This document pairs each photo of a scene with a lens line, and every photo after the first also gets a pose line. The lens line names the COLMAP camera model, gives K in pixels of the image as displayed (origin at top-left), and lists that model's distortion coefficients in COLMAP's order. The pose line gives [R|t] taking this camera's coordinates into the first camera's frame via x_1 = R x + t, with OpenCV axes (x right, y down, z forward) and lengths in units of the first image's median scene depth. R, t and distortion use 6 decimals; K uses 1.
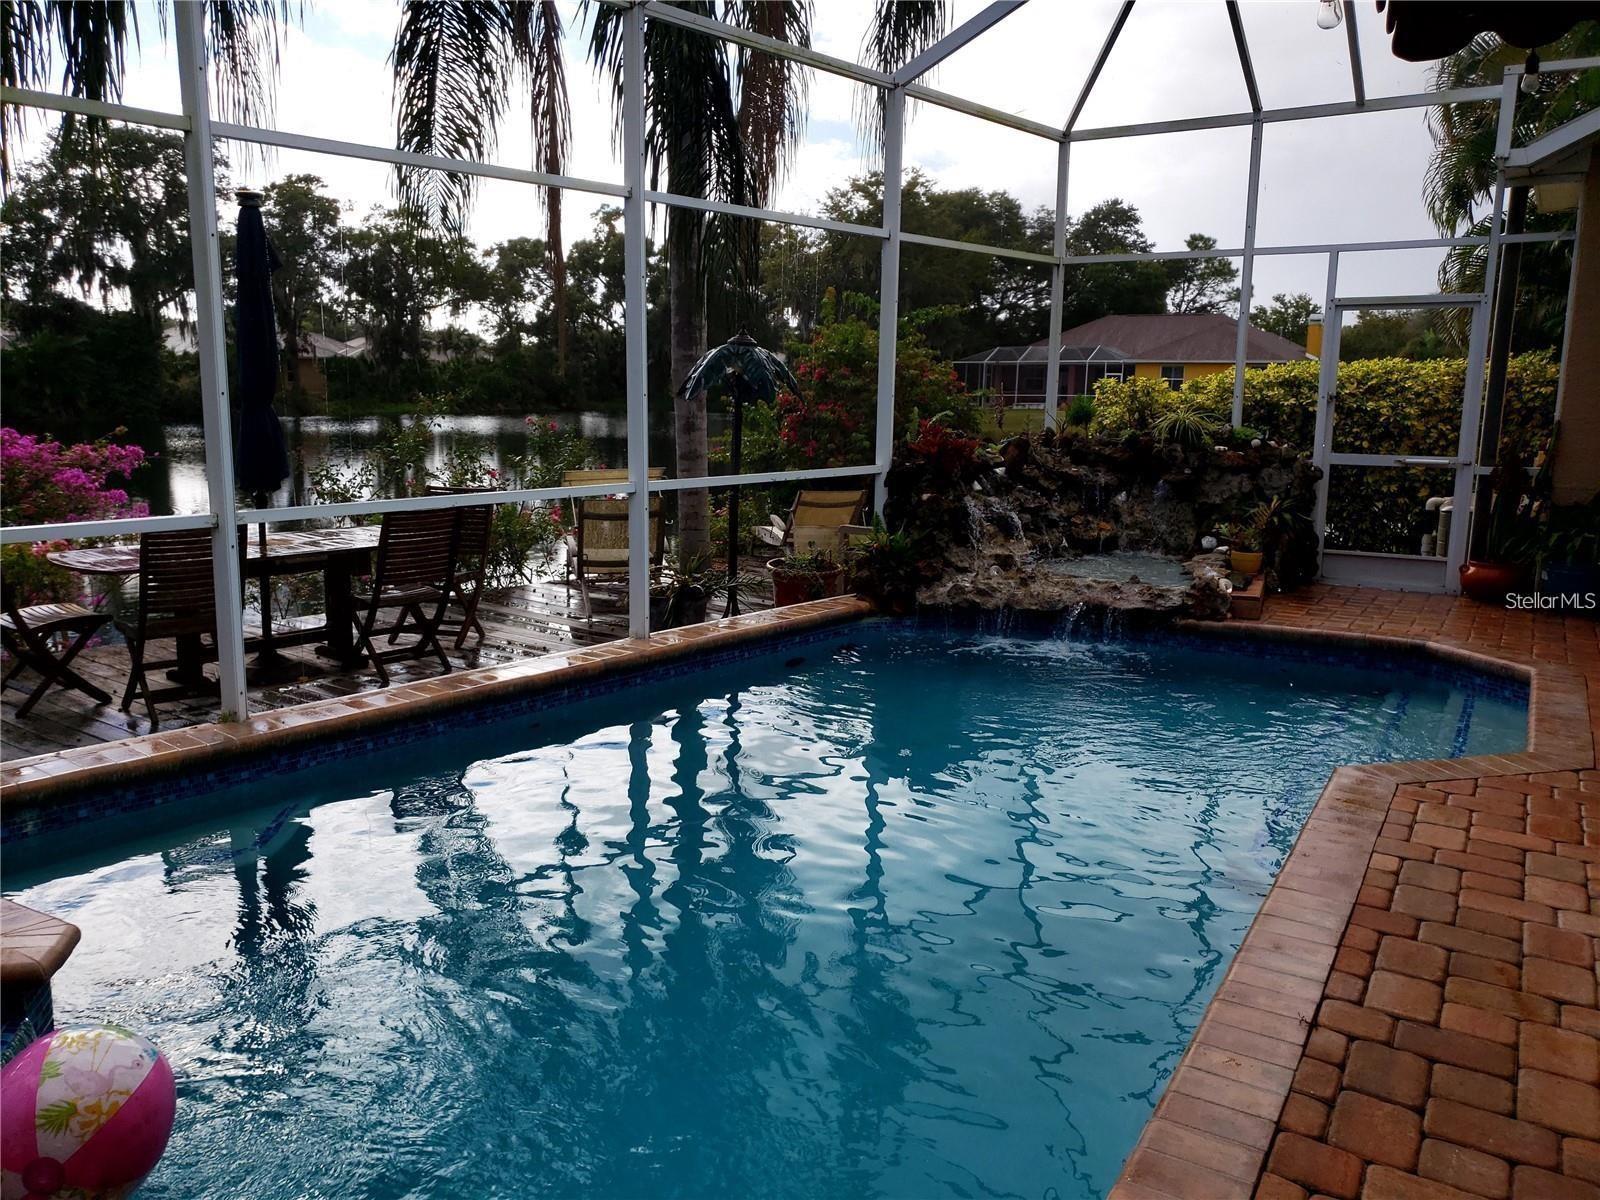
lens RADIAL K [[1230.7, 0, 771.9], [0, 1230.7, 602.7], [0, 0, 1]] dist [0.013731, -0.006668]
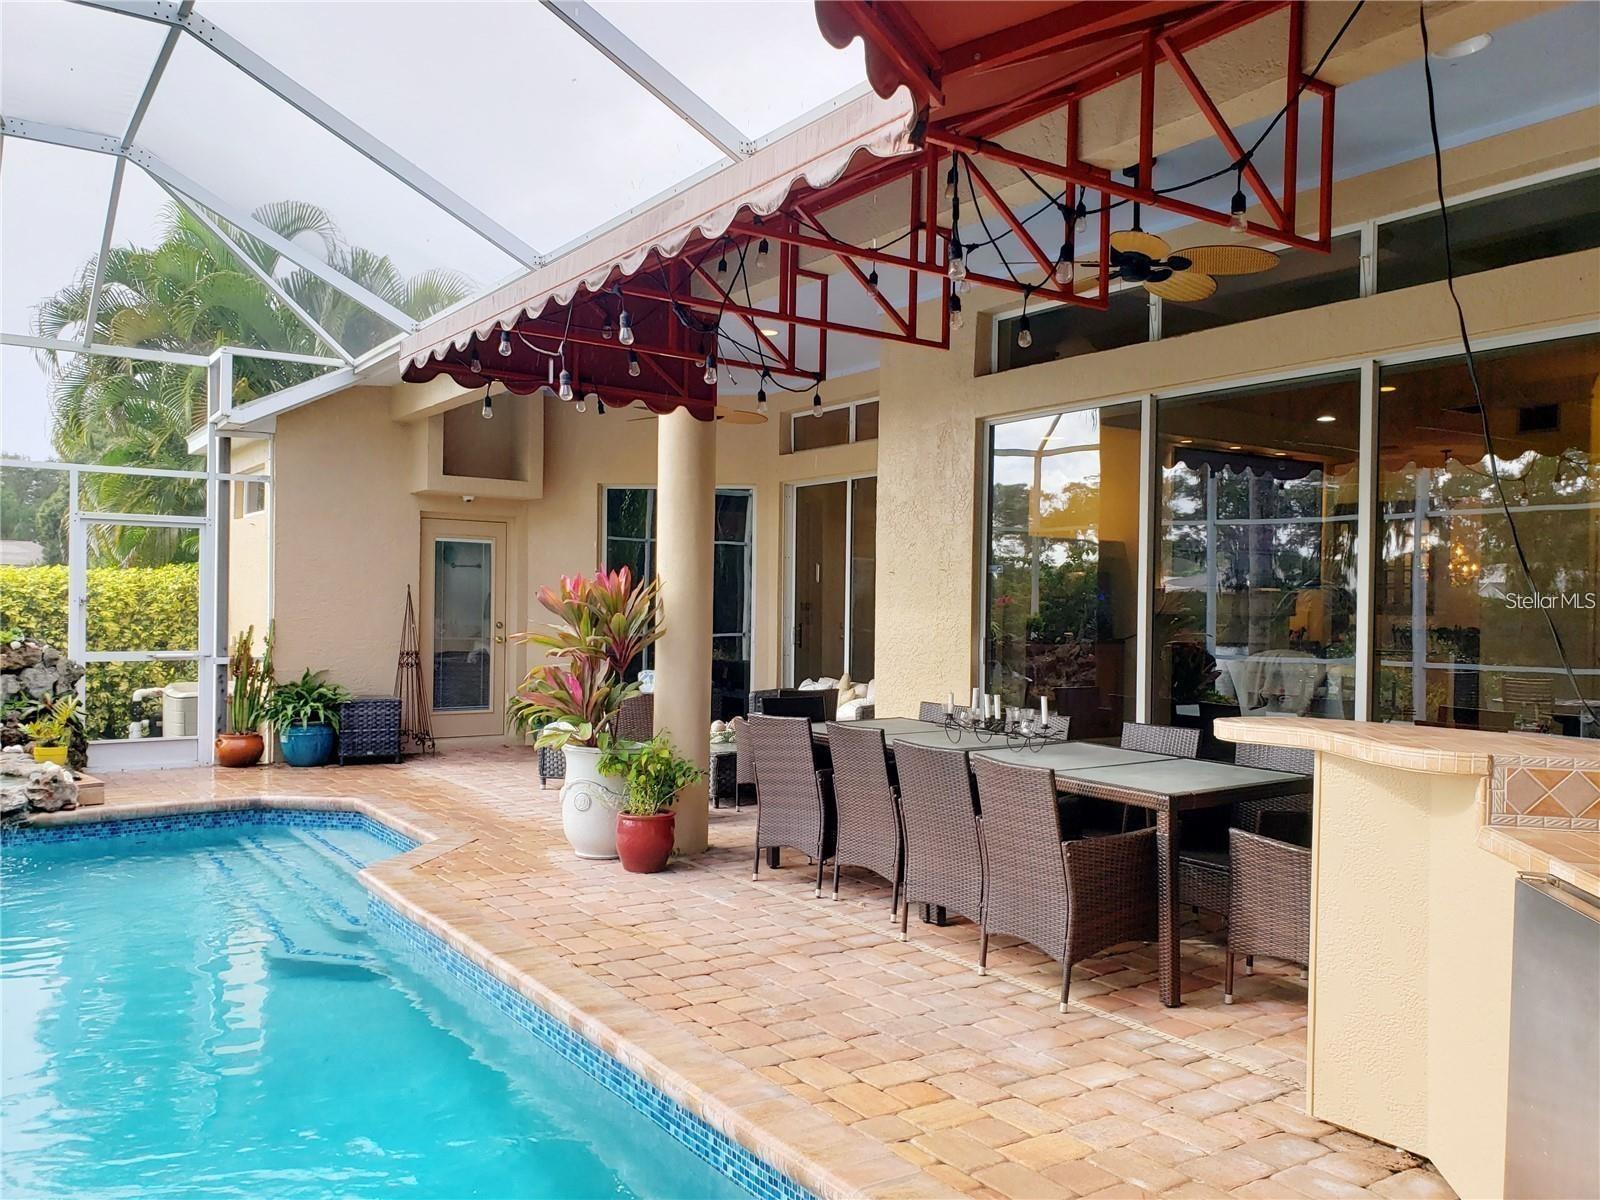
lens RADIAL K [[1233.1, 0, 803.9], [0, 1233.1, 603.2], [0, 0, 1]] dist [0.050126, -0.055651]
pose [[0.392447, -0.001751, 0.919773, -0.294787], [0.156288, 0.985583, -0.064808, 0.005830], [-0.906399, 0.169183, 0.387063, 0.000681]]
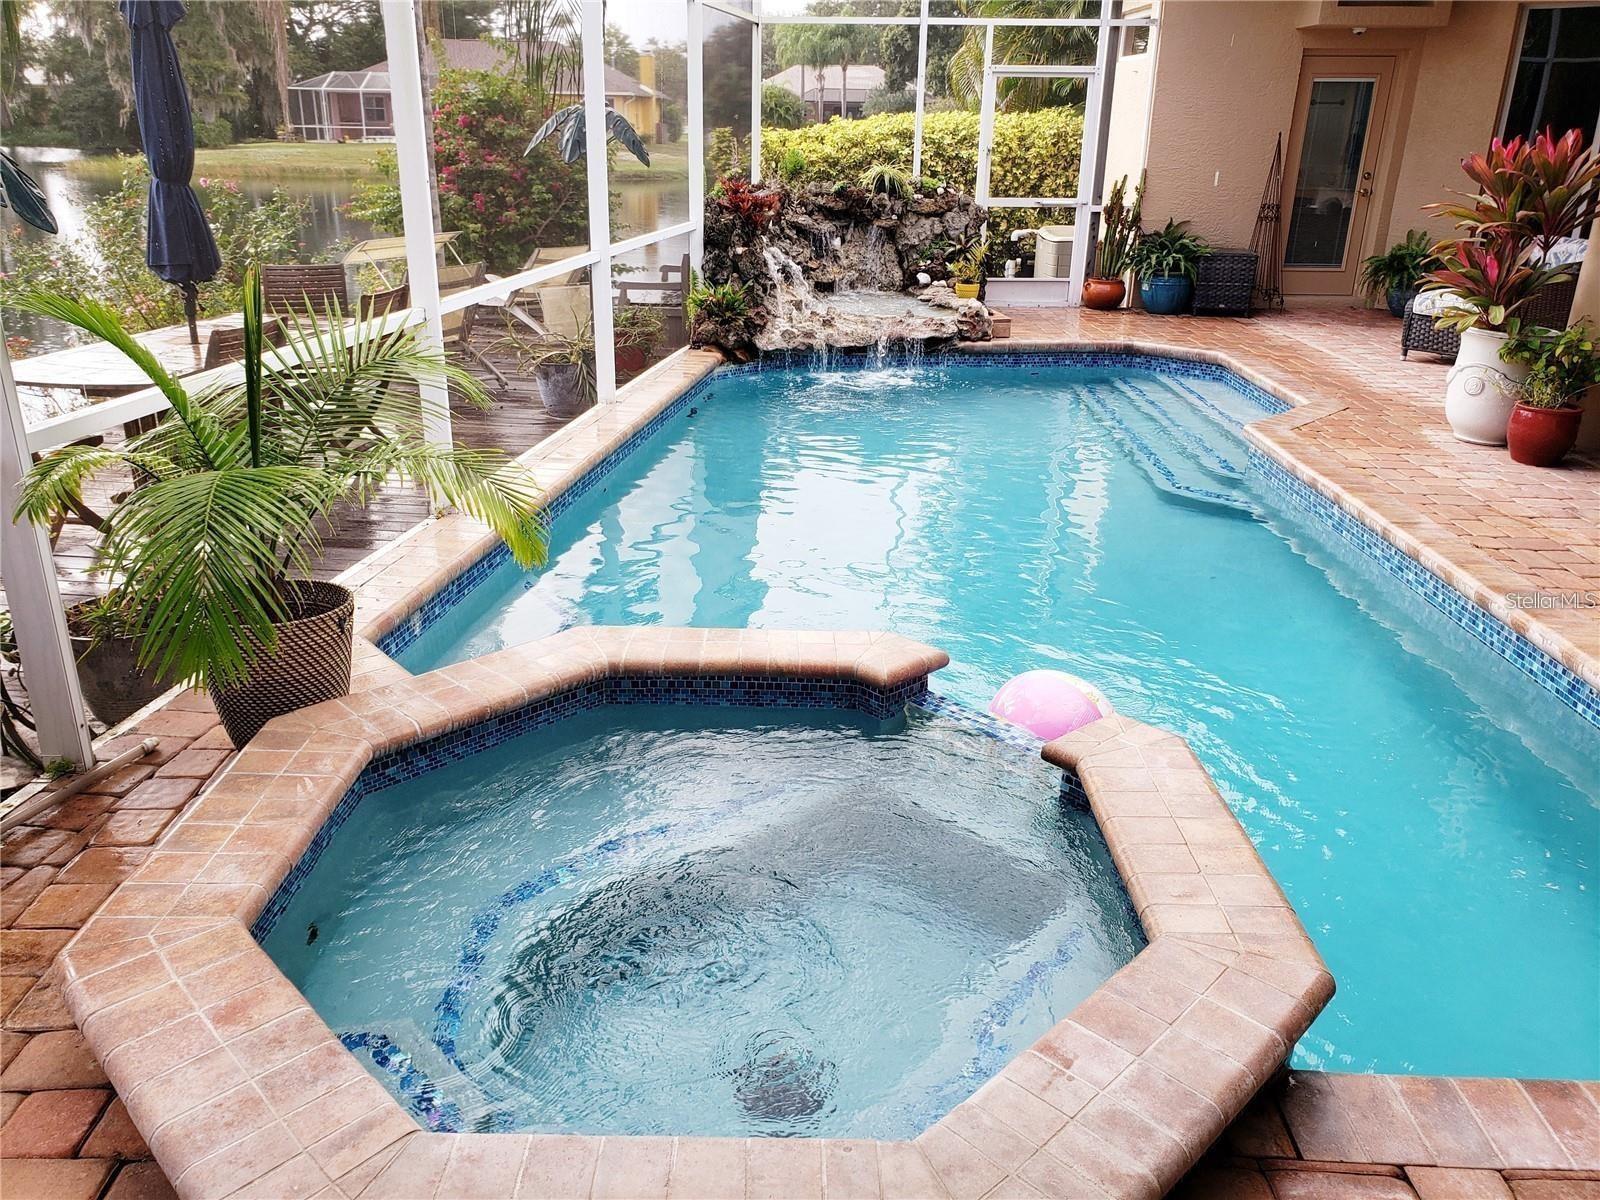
lens RADIAL K [[1233.1, 0, 794.6], [0, 1233.1, 597.8], [0, 0, 1]] dist [0.050126, -0.055651]
pose [[0.845073, -0.191798, 0.499064, -0.398547], [0.090252, 0.971219, 0.220429, -0.022116], [-0.526978, -0.141238, 0.838061, 0.002514]]
